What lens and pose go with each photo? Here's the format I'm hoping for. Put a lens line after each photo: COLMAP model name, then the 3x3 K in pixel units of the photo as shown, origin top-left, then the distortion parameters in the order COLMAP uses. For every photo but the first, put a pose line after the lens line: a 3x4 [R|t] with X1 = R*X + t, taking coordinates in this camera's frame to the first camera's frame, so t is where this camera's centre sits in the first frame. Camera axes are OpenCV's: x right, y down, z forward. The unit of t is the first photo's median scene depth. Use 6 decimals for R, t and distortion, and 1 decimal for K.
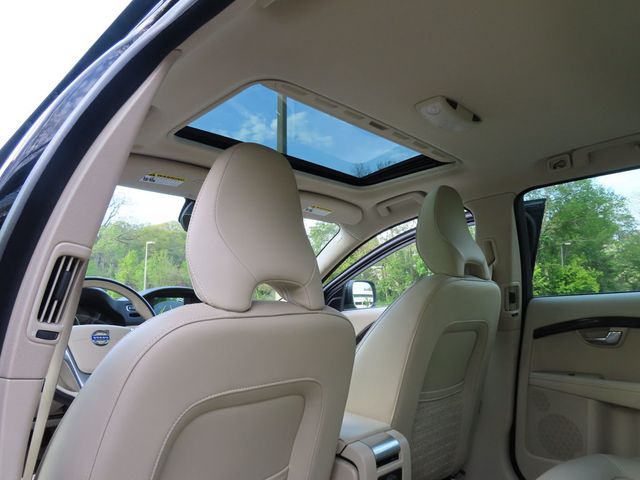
lens RADIAL K [[463.0, 0, 318.1], [0, 463.0, 238.4], [0, 0, 1]] dist [-0.014629, 0.019725]
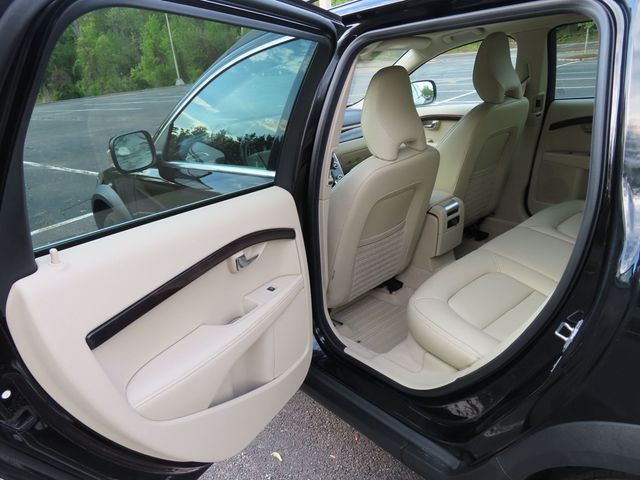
lens RADIAL K [[463.0, 0, 318.1], [0, 463.0, 238.4], [0, 0, 1]] dist [-0.014629, 0.019725]
pose [[0.993224, -0.061274, -0.098754, -0.159143], [0.102174, 0.865306, 0.490720, -0.308179], [0.055385, -0.497484, 0.865703, -0.539993]]
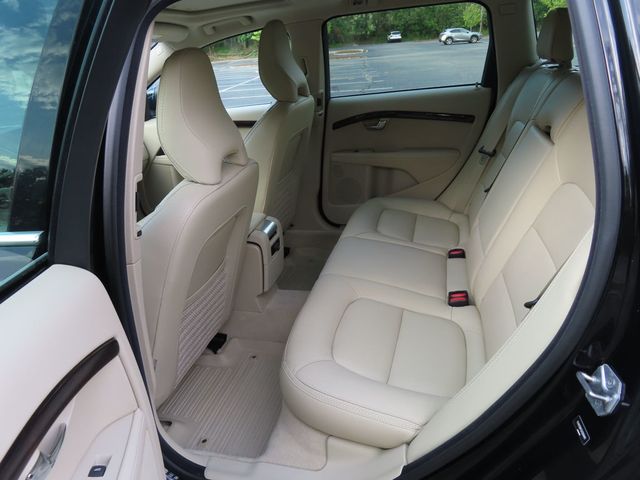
lens RADIAL K [[458.2, 0, 320.0], [0, 458.2, 240.0], [0, 0, 1]] dist [-0.014507, 0.009676]
pose [[0.861148, -0.259532, 0.437112, -0.284367], [0.005184, 0.864297, 0.502955, -0.209532], [-0.508327, -0.430853, 0.745633, -0.181451]]
